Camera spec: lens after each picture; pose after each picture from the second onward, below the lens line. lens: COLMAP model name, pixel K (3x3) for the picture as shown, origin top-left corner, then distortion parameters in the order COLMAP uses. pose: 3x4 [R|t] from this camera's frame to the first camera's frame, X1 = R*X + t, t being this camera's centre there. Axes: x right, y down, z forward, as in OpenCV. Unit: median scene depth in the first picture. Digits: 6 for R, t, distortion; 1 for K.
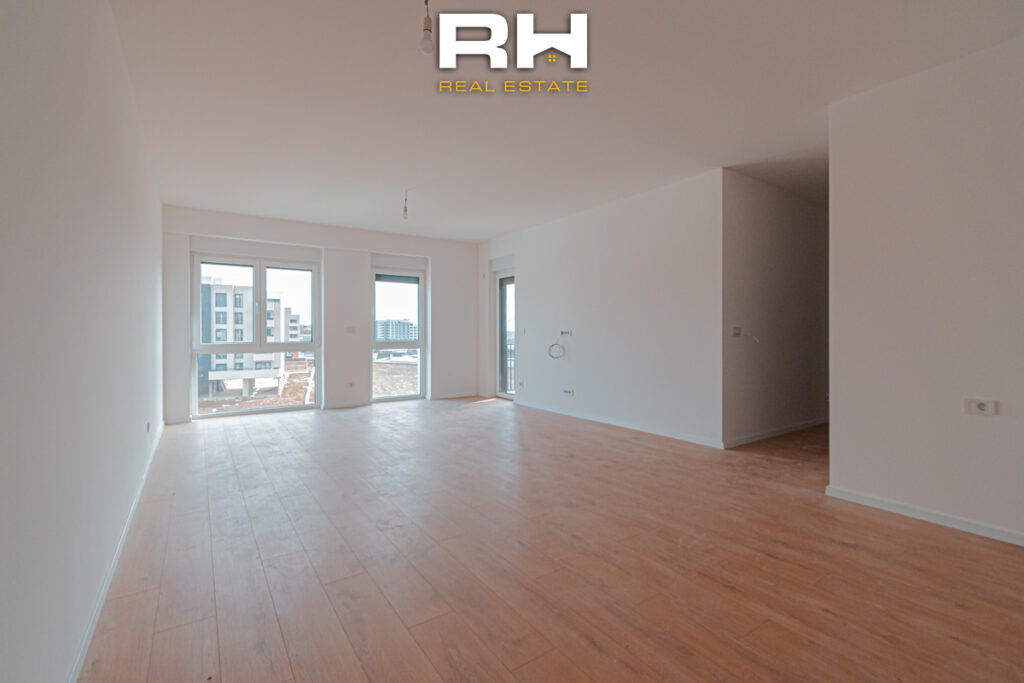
lens RADIAL K [[457.8, 0, 516.4], [0, 457.8, 332.2], [0, 0, 1]] dist [0.009857, 0.000114]
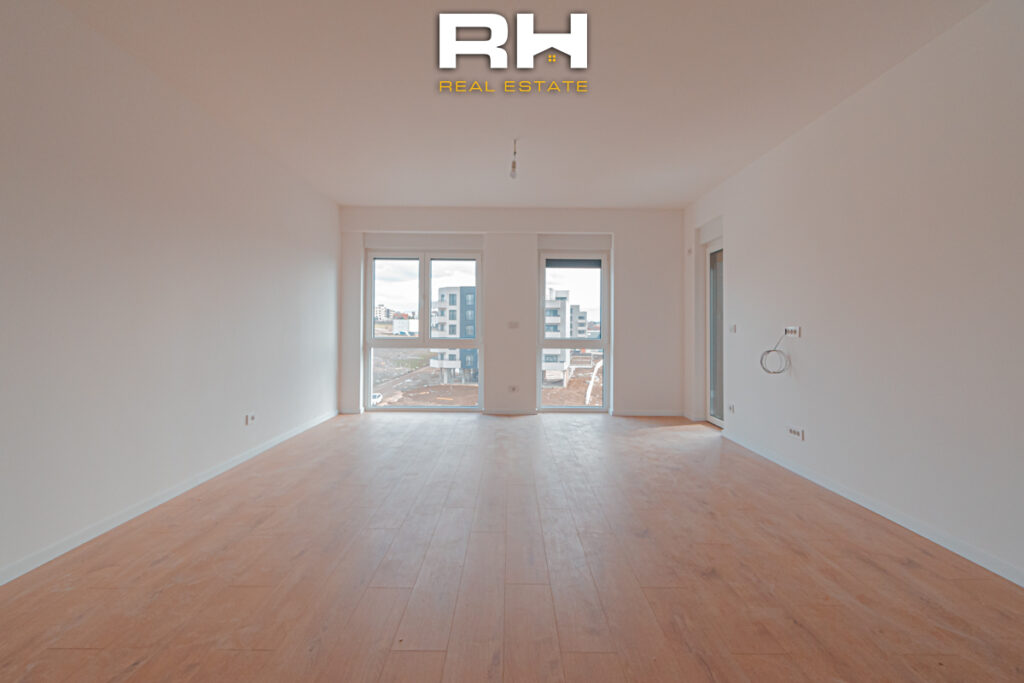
lens RADIAL K [[474.7, 0, 511.6], [0, 474.7, 321.0], [0, 0, 1]] dist [0.001165, 0.000119]
pose [[0.819923, -0.000173, -0.572473, 0.129750], [-0.009469, 0.999859, -0.013864, -0.000358], [0.572395, 0.016789, 0.819806, 0.231562]]
